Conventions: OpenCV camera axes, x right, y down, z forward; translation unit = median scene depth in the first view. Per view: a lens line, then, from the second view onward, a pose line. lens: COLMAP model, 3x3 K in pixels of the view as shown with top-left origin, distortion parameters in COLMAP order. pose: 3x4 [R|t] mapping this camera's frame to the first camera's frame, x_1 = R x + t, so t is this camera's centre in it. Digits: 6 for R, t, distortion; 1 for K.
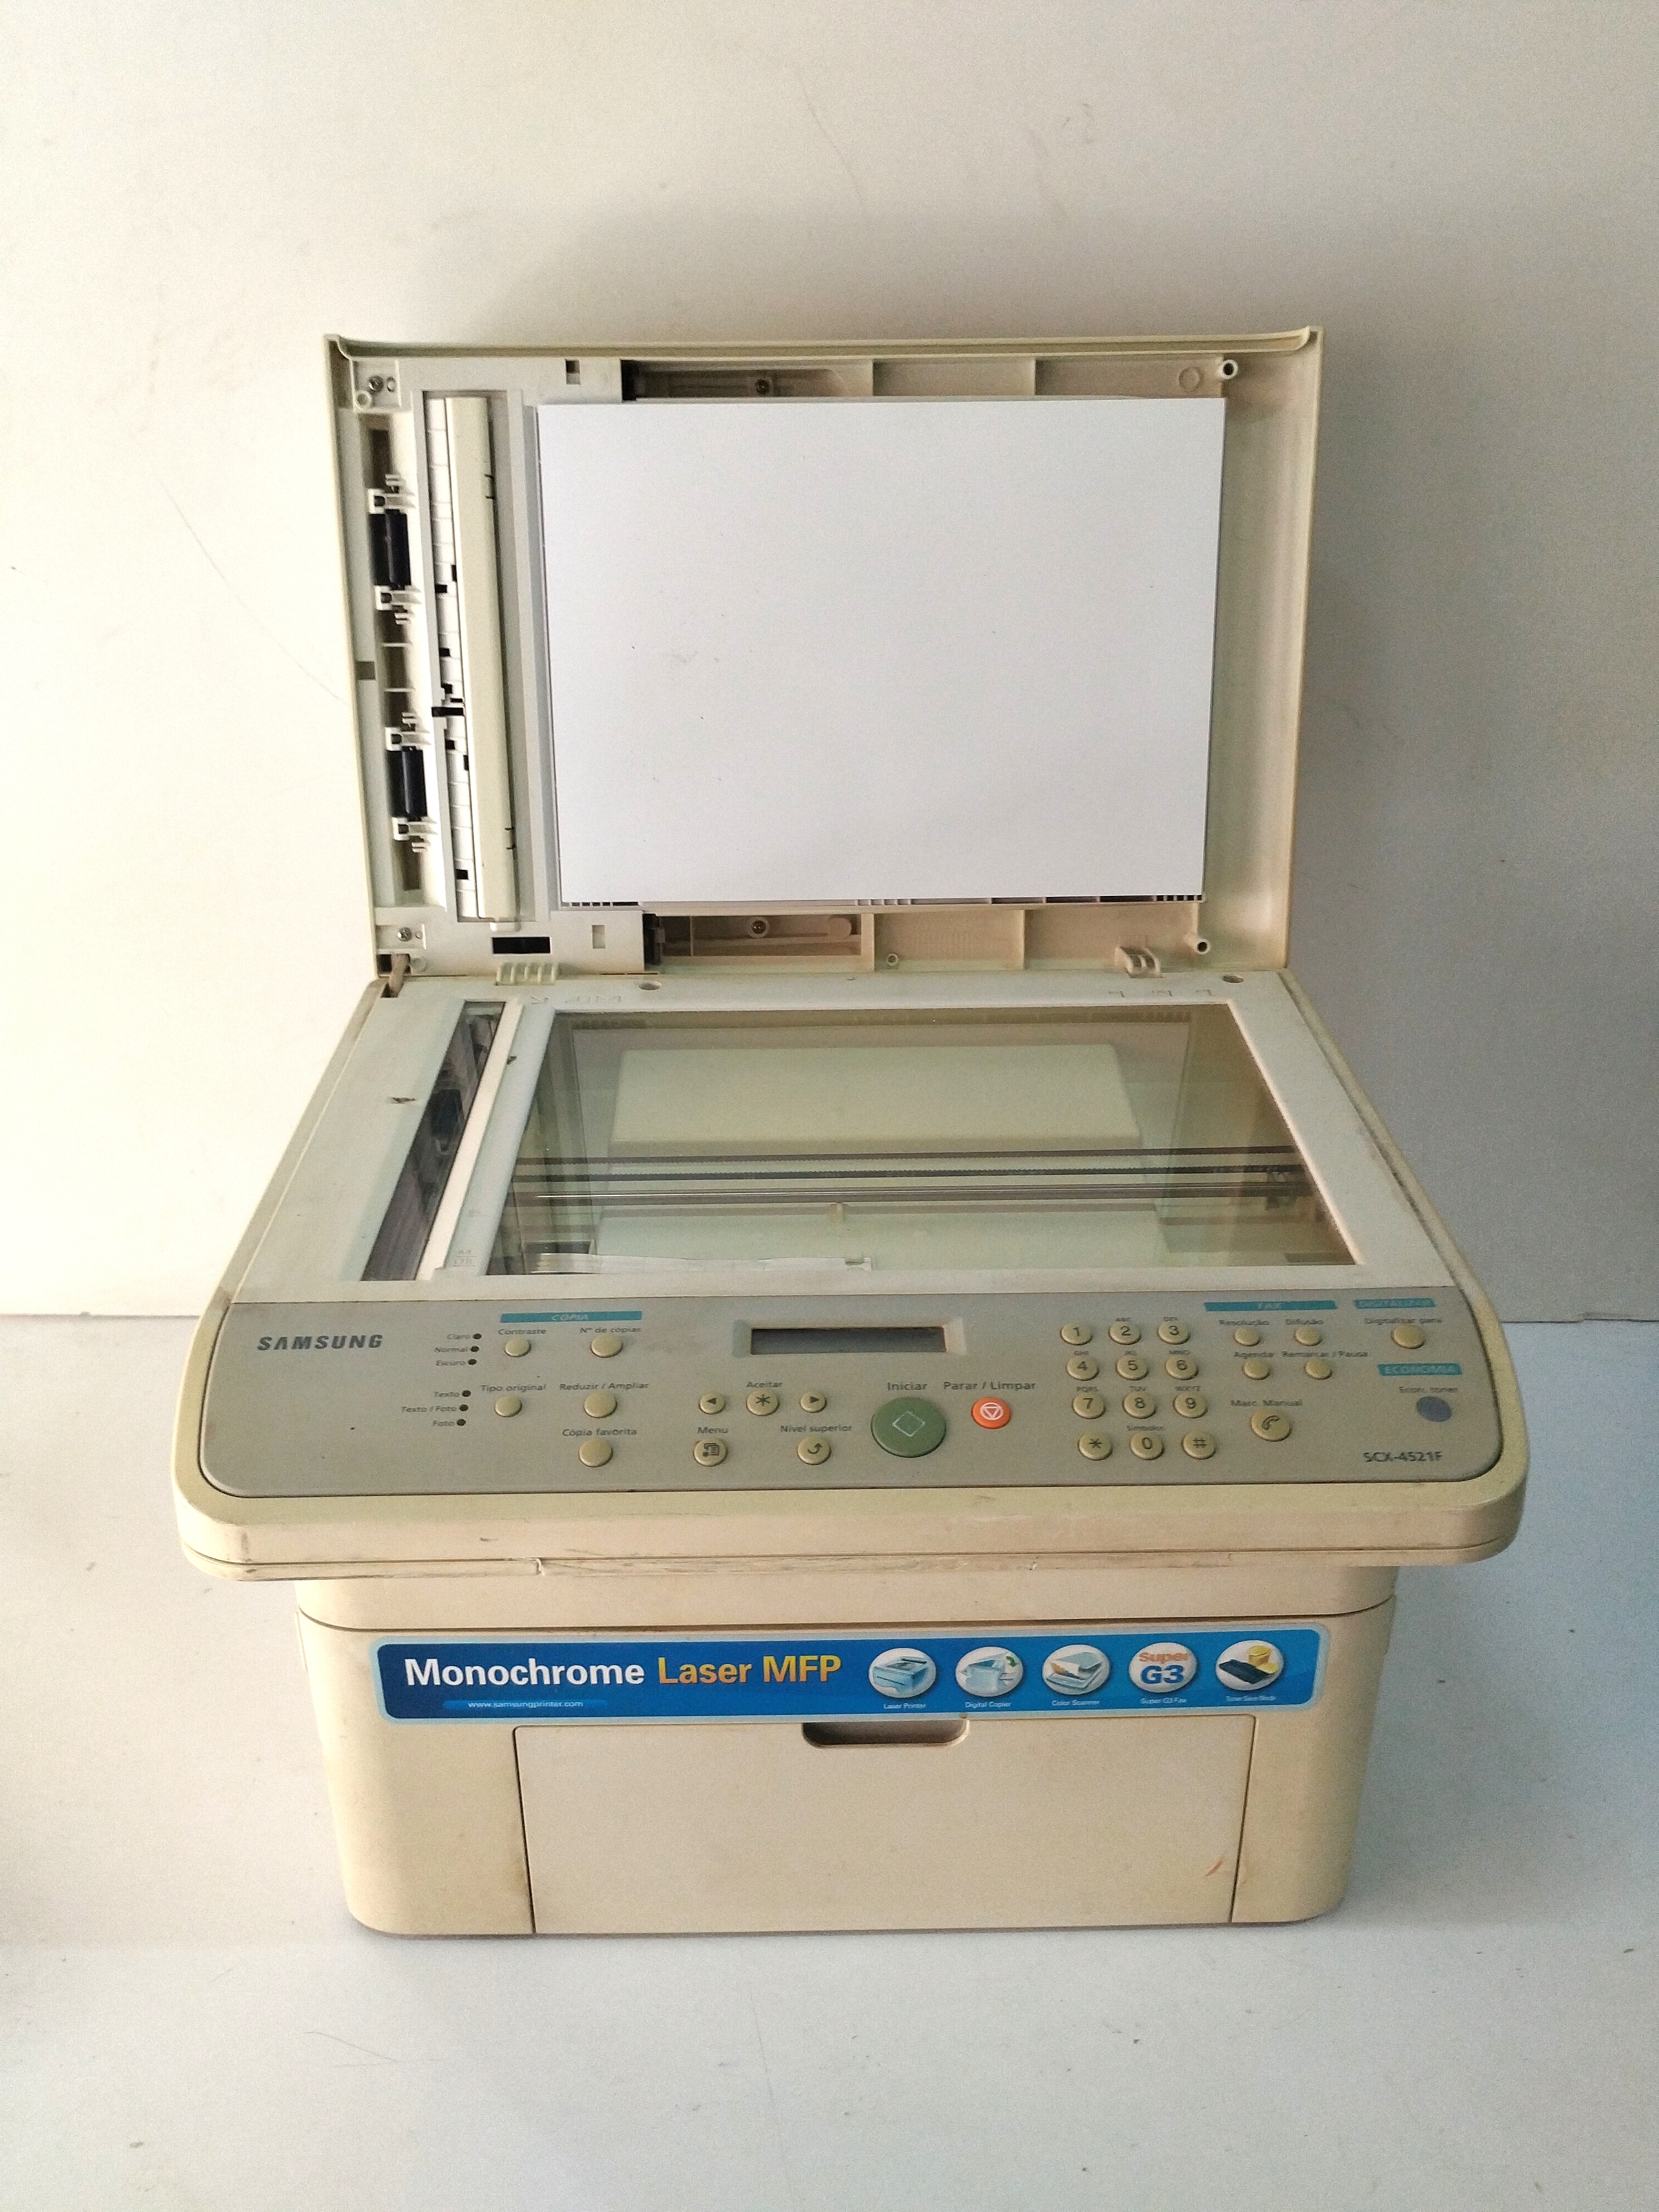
lens RADIAL K [[1833.4, 0, 801.4], [0, 1833.4, 1115.6], [0, 0, 1]] dist [-0.003030, 0.001118]
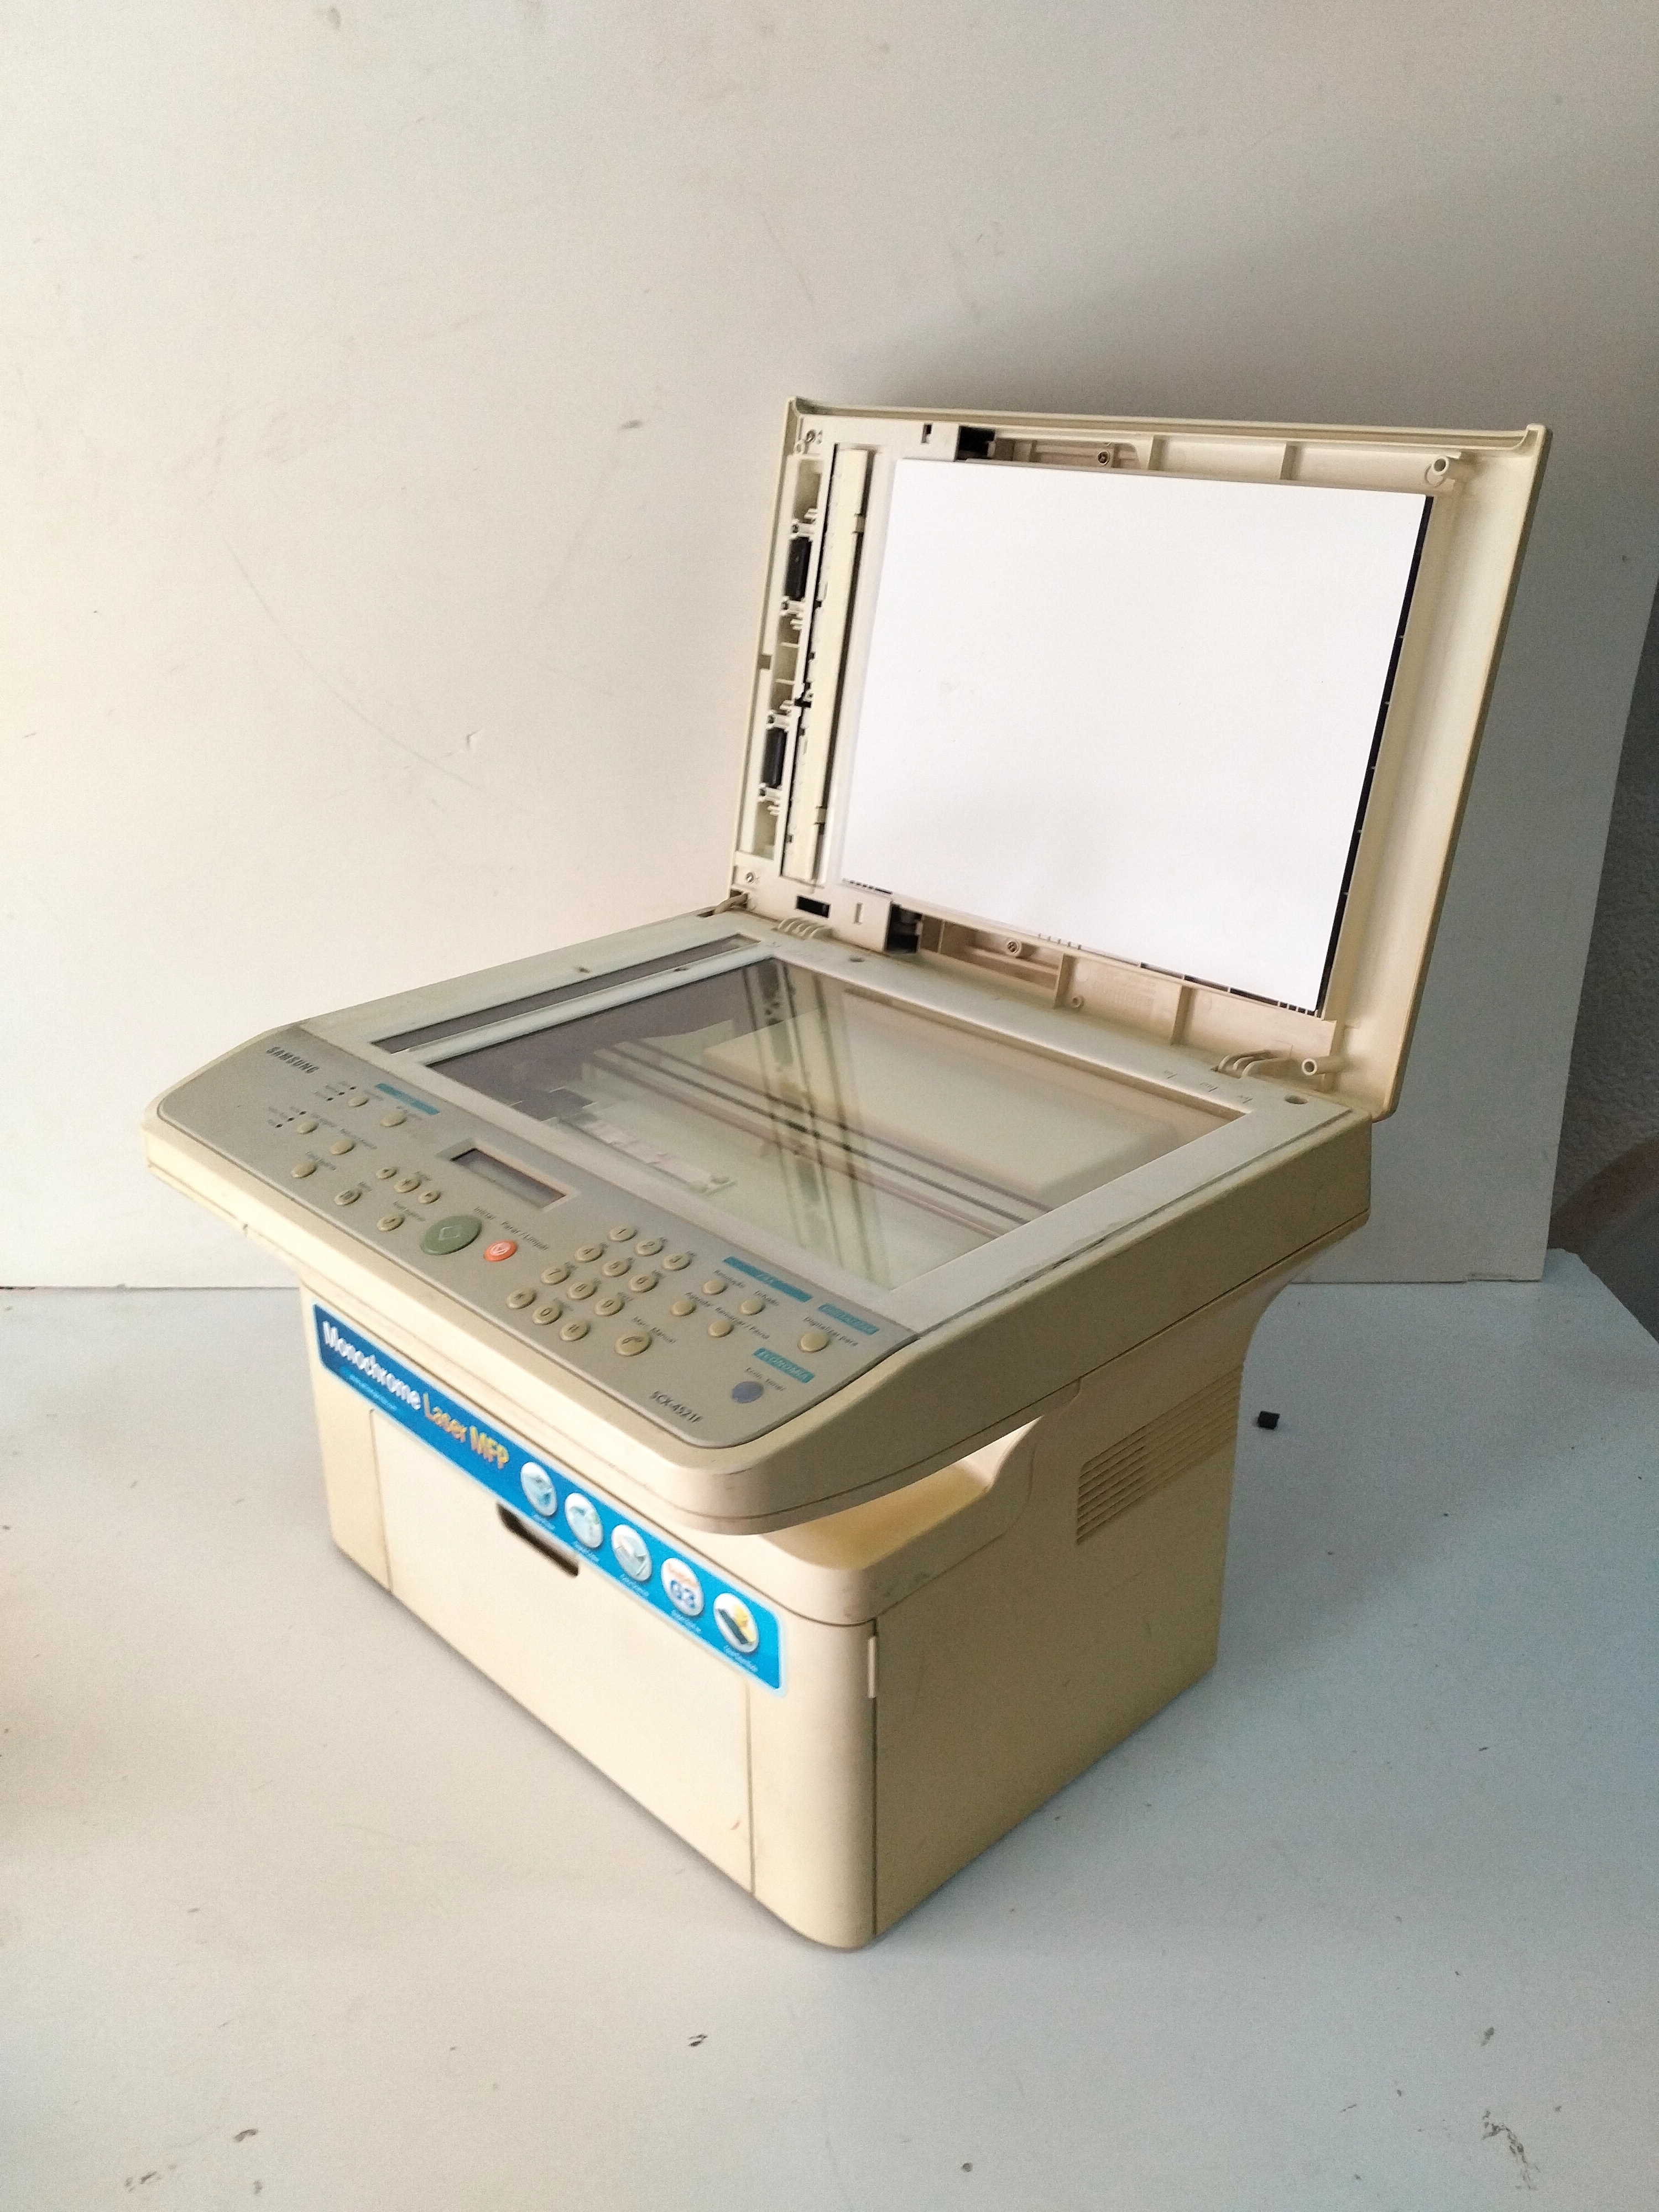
lens RADIAL K [[1833.4, 0, 801.4], [0, 1833.4, 1115.6], [0, 0, 1]] dist [-0.003030, 0.001118]
pose [[0.681238, 0.293118, -0.670818, 0.900088], [-0.334730, 0.939661, 0.070661, -0.063591], [0.651053, 0.176406, 0.738248, 0.194939]]
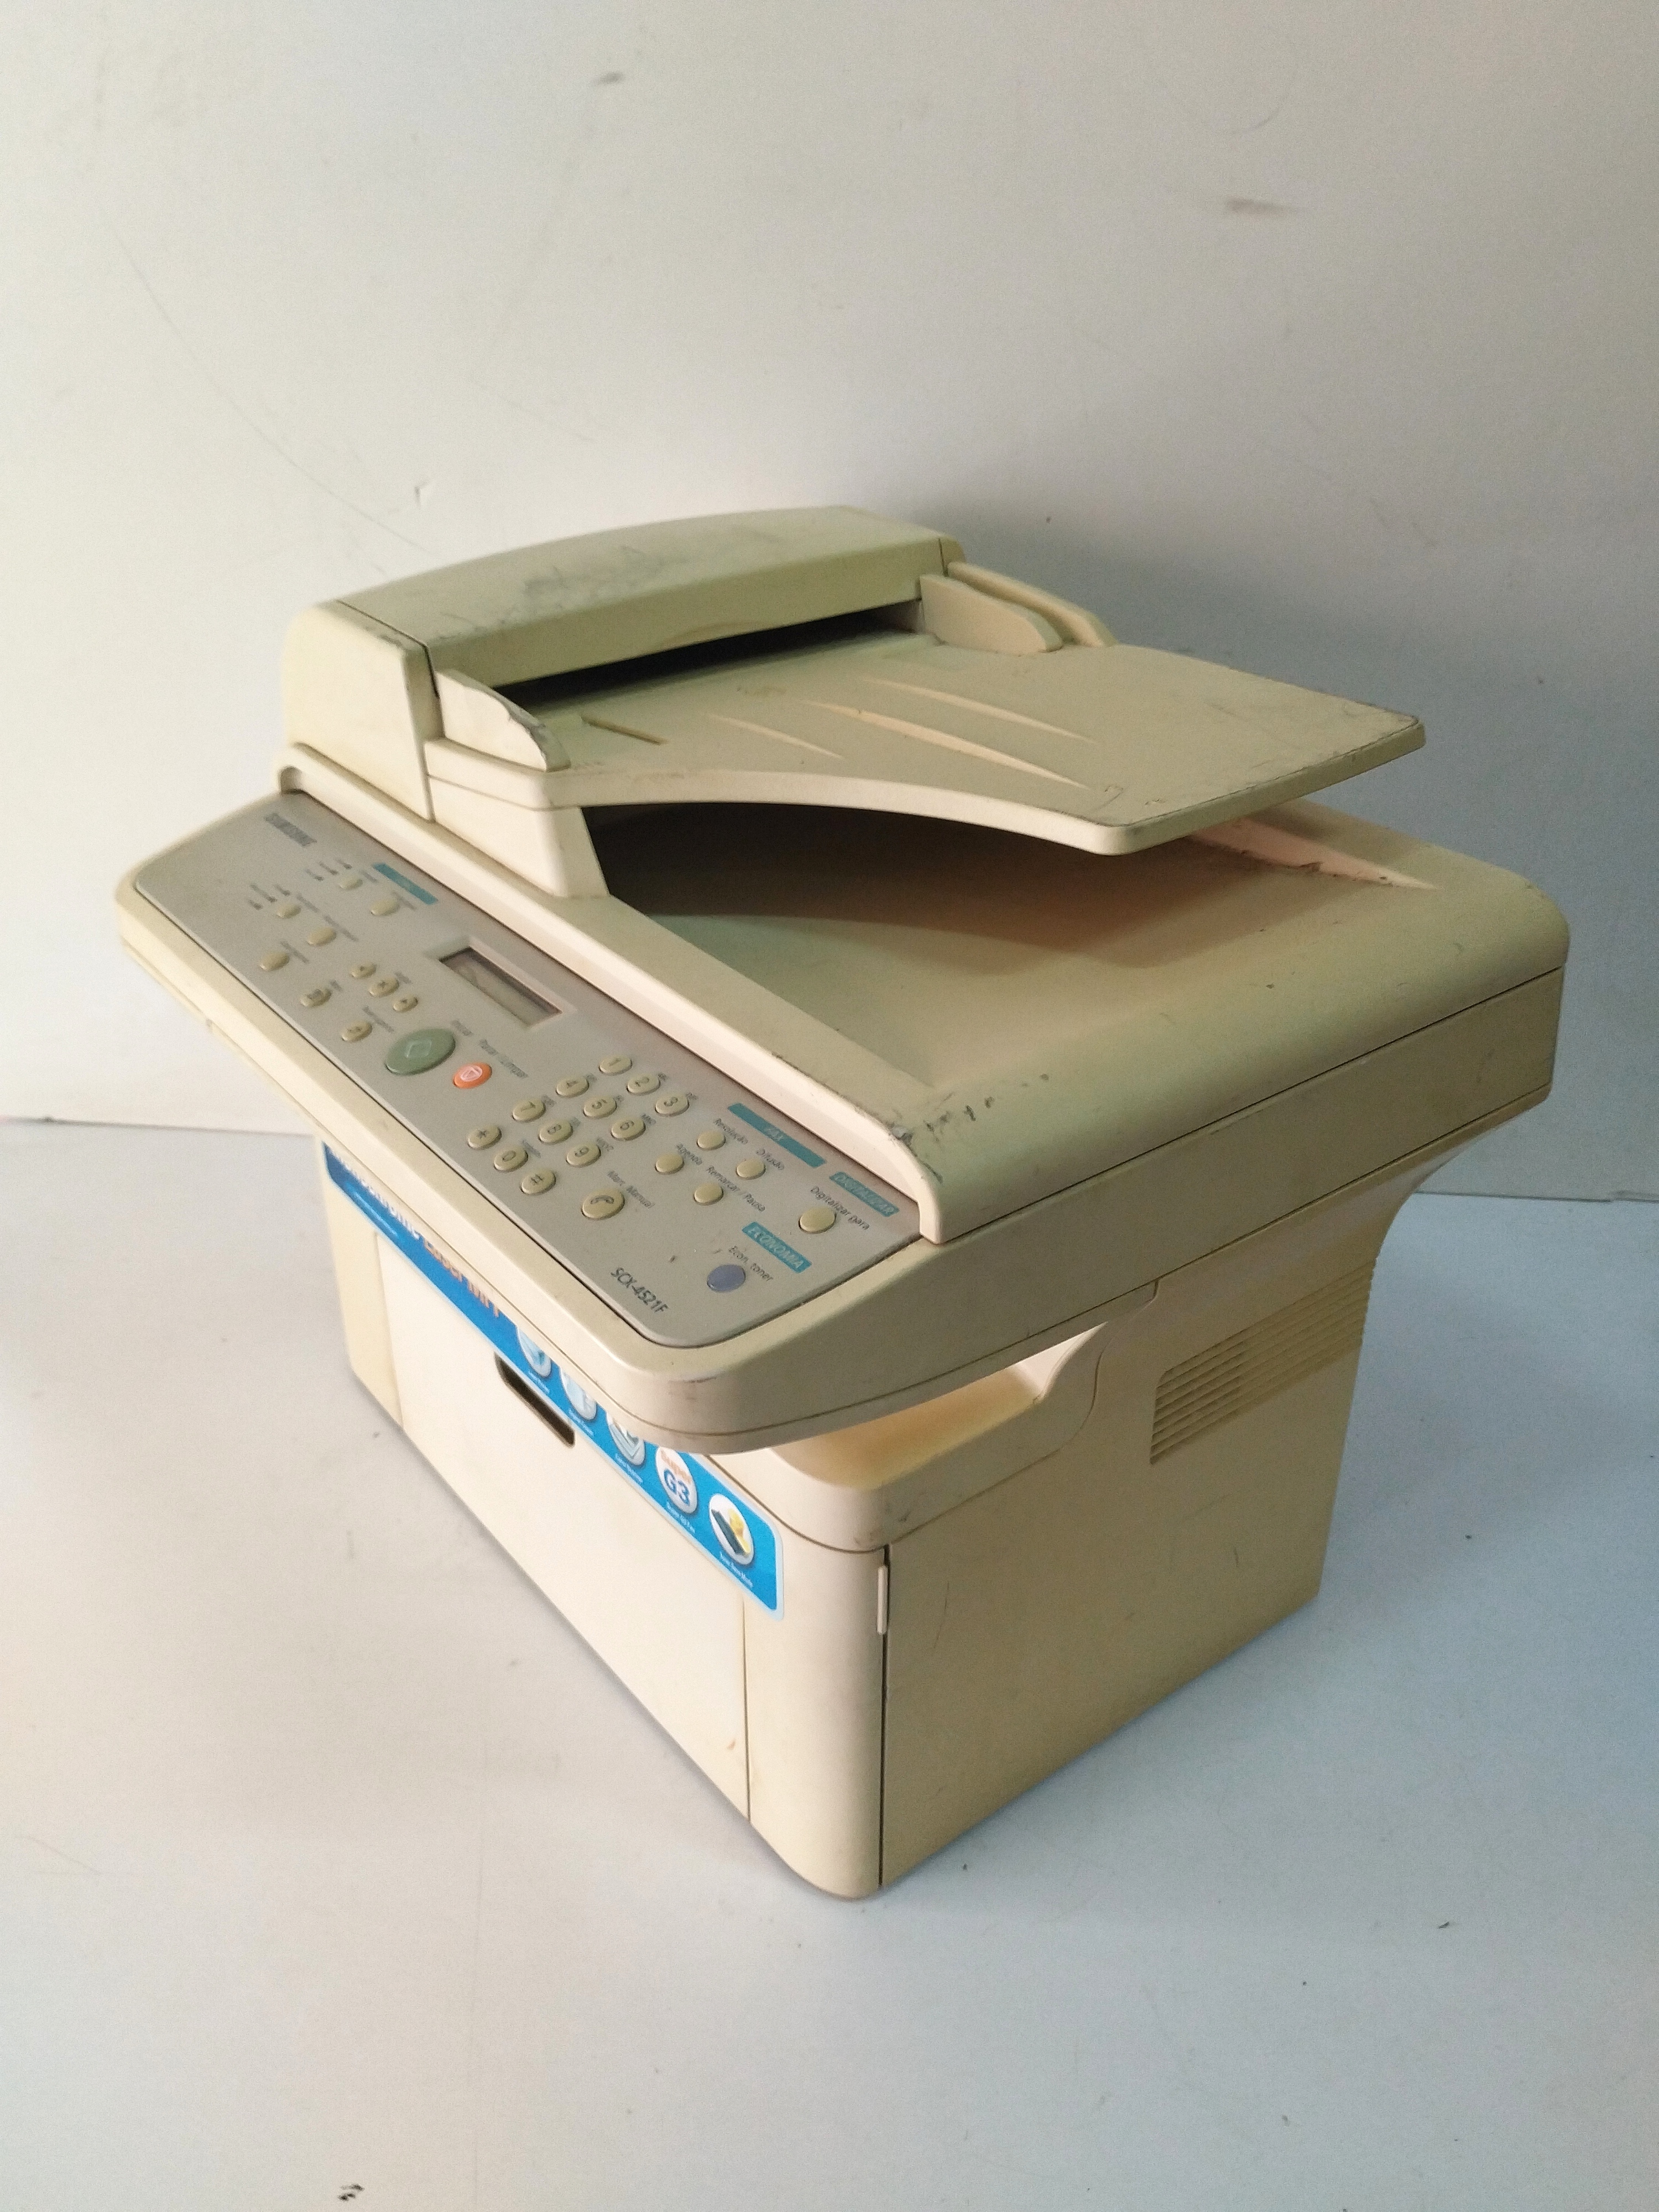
lens RADIAL K [[1830.3, 0, 829.5], [0, 1830.3, 1106.0], [0, 0, 1]] dist [0.009653, 0.002757]
pose [[0.603566, 0.405759, -0.686344, 0.809046], [-0.379301, 0.903297, 0.200464, -0.085723], [0.701312, 0.139337, 0.699104, 0.384057]]
